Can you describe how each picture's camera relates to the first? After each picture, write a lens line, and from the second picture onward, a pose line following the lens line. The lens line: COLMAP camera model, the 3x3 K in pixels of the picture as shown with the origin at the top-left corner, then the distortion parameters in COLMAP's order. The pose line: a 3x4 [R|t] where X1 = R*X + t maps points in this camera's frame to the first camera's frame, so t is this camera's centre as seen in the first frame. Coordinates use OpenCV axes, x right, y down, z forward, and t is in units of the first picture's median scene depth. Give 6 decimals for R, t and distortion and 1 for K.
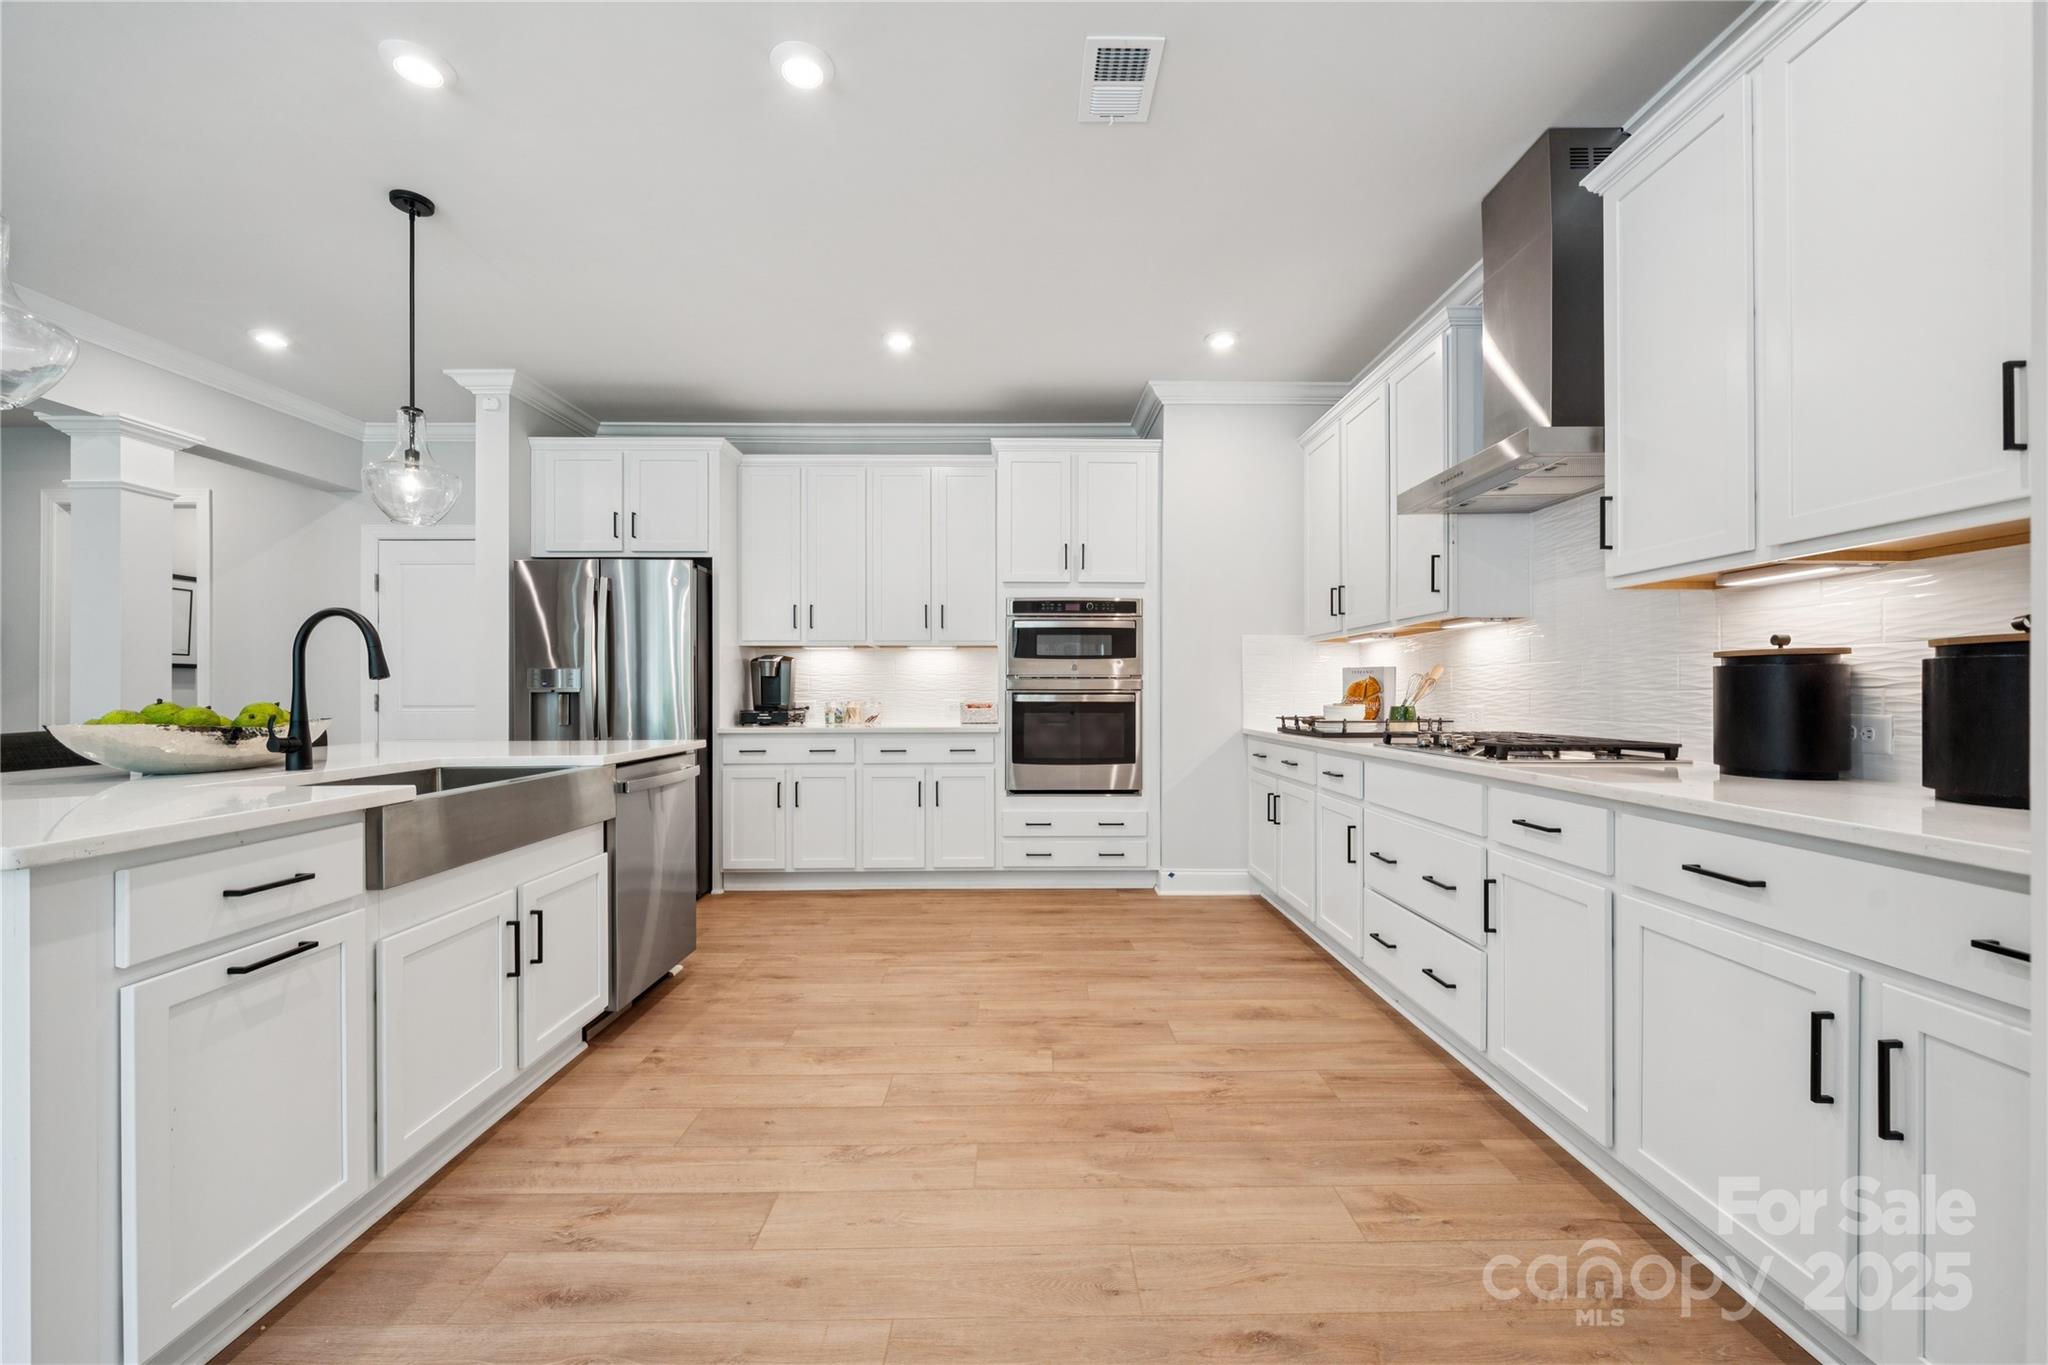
lens RADIAL K [[836.6, 0, 1024.0], [0, 836.6, 688.7], [0, 0, 1]] dist [-0.000754, 0.000333]
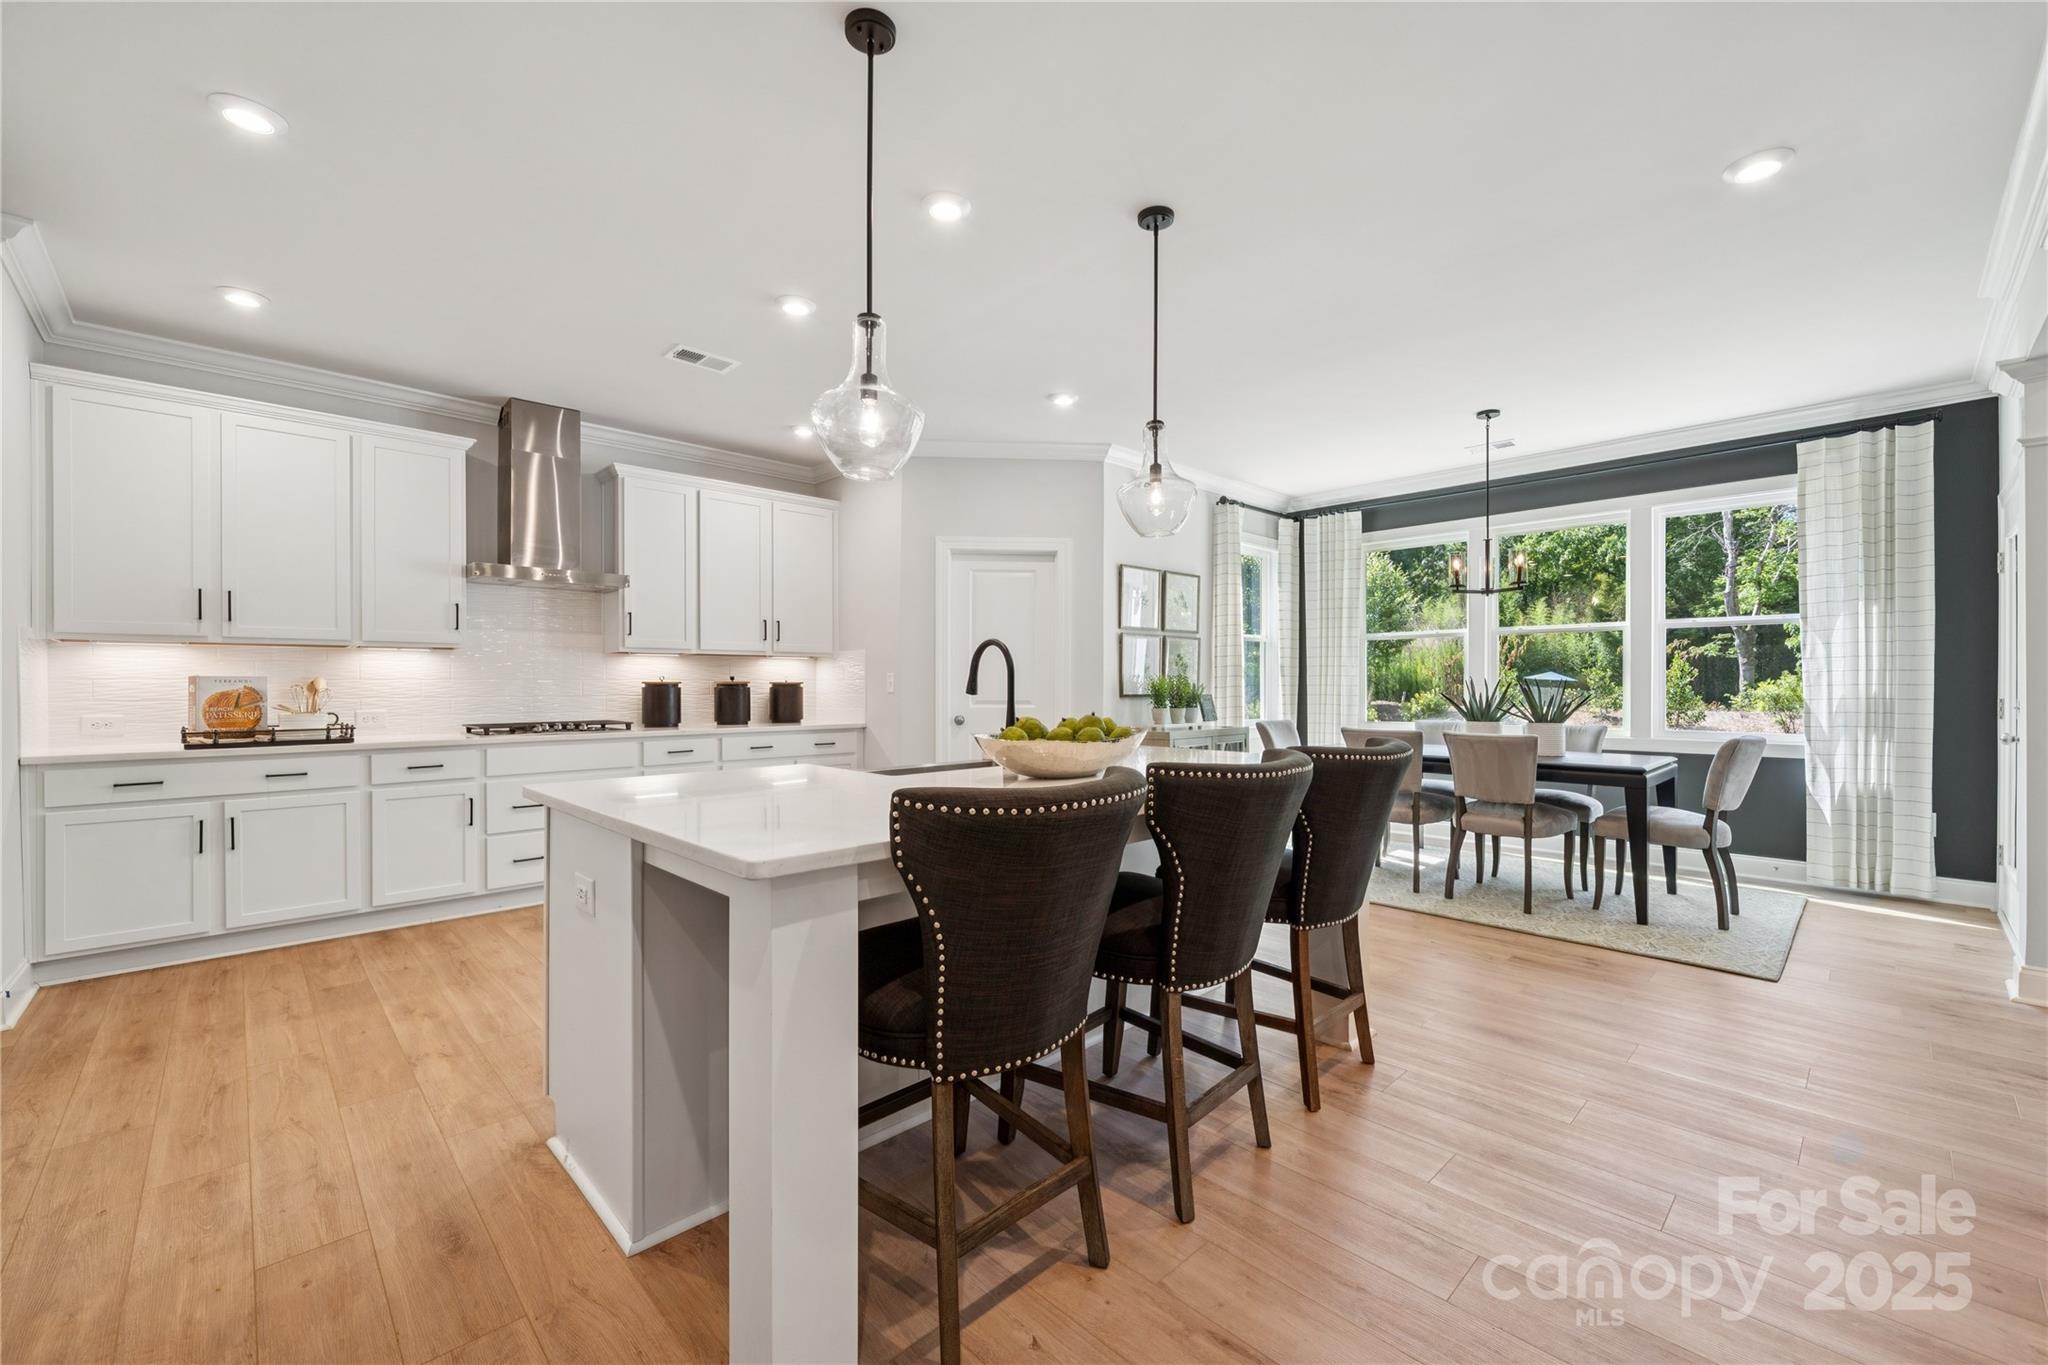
lens RADIAL K [[836.6, 0, 1042.2], [0, 836.6, 679.4], [0, 0, 1]] dist [-0.000754, 0.000333]
pose [[-0.696971, 0.008795, 0.717045, -1.059886], [0.000711, 0.999933, -0.011574, -0.011425], [-0.717099, -0.007556, -0.696931, 1.106769]]
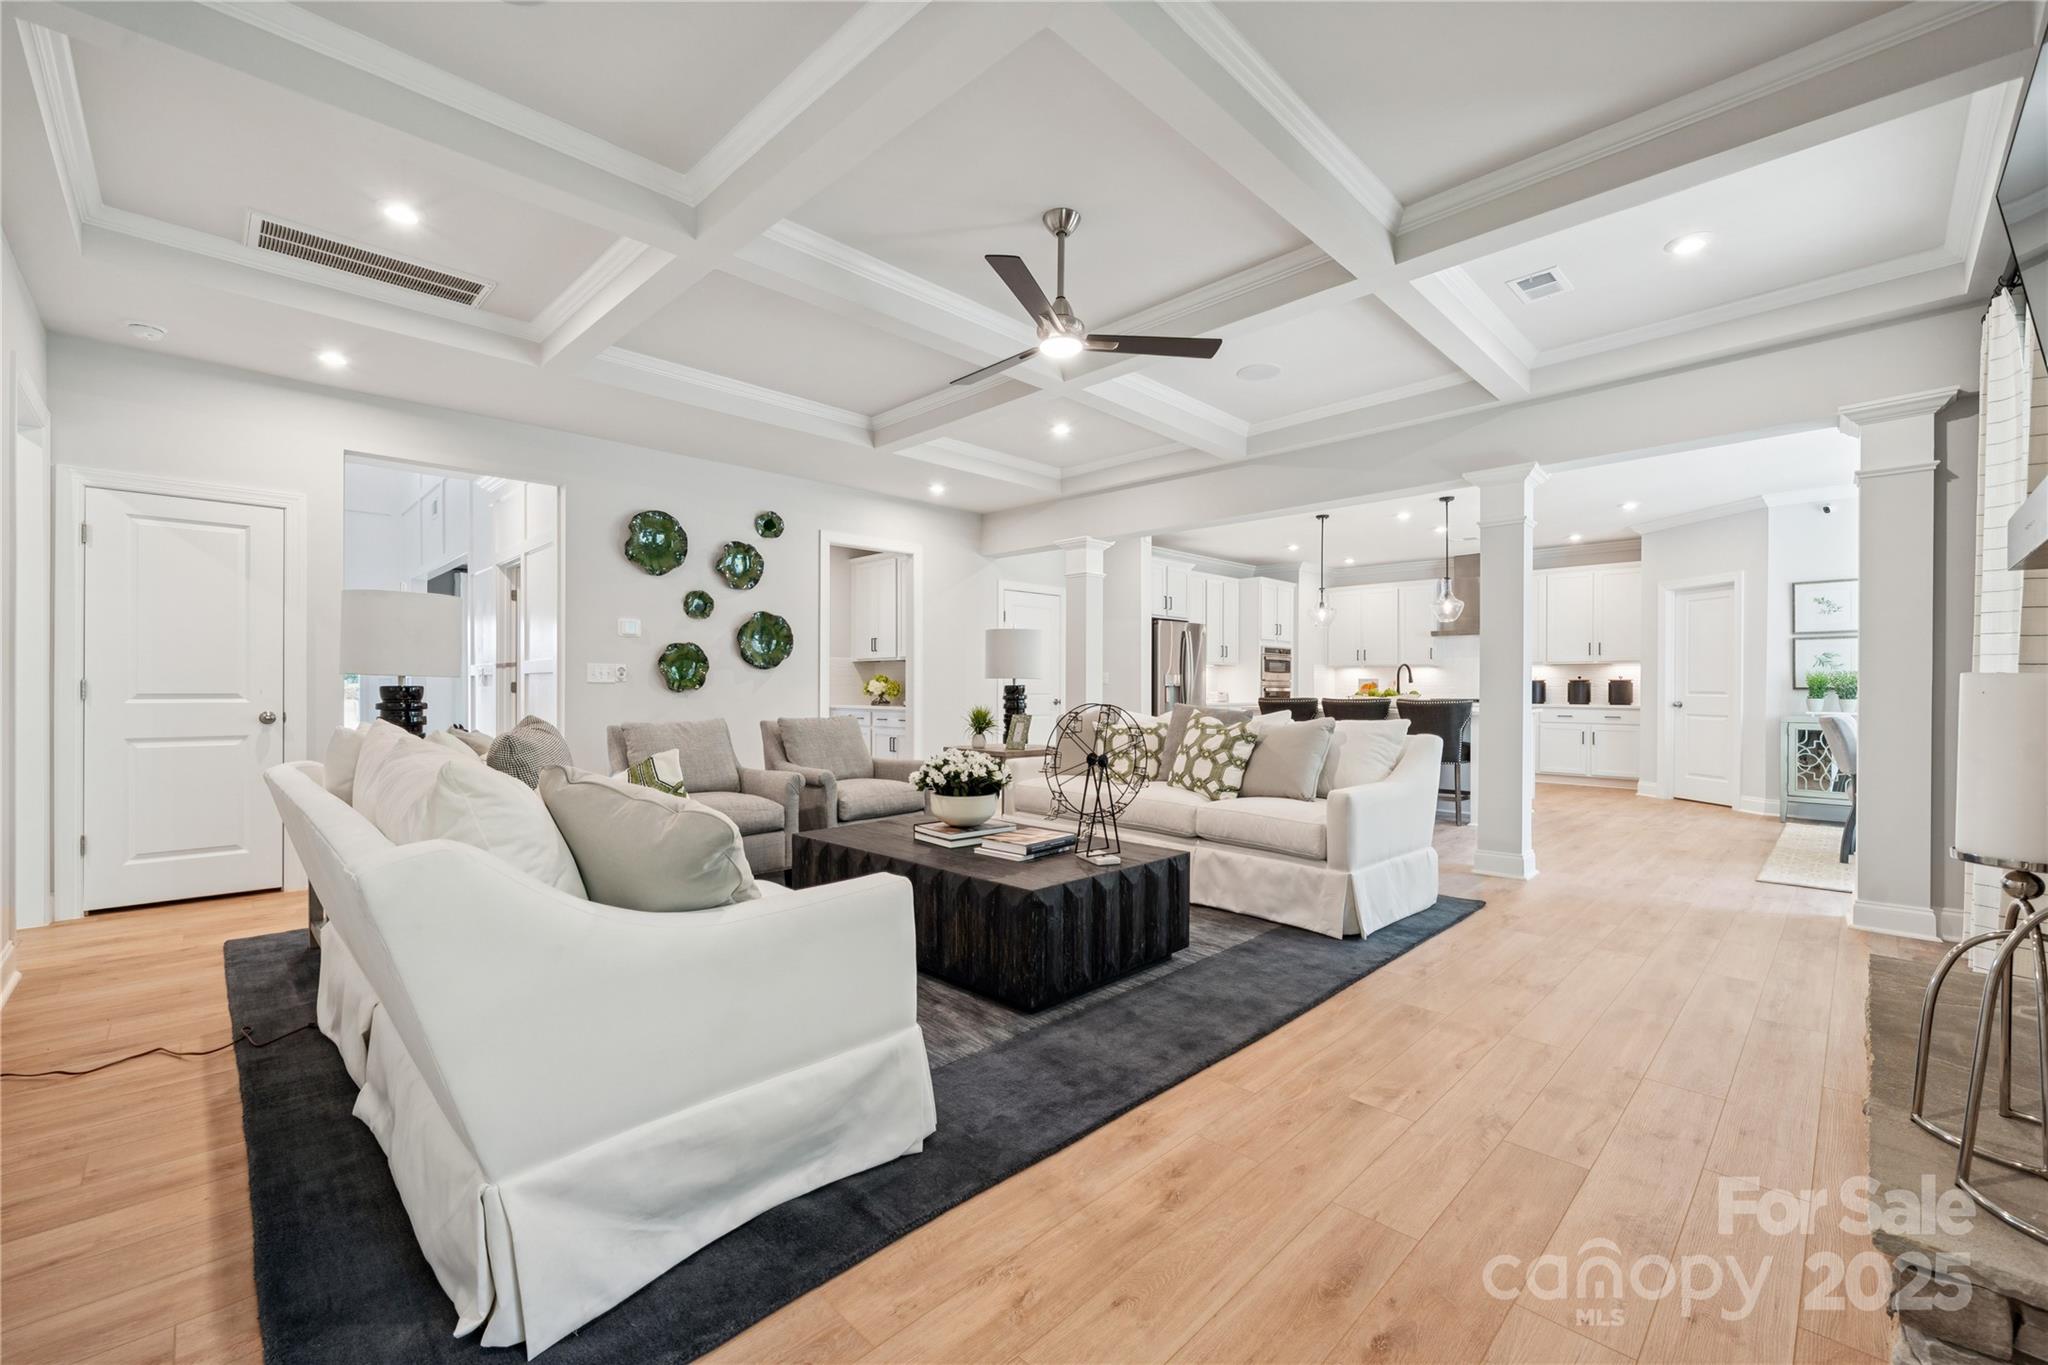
lens RADIAL K [[836.6, 0, 1029.4], [0, 836.6, 690.2], [0, 0, 1]] dist [-0.000754, 0.000333]
pose [[0.711817, 0.002864, 0.702359, -2.720164], [-0.008138, 0.999958, 0.004171, 0.013085], [-0.702317, -0.008684, 0.711811, -0.260714]]
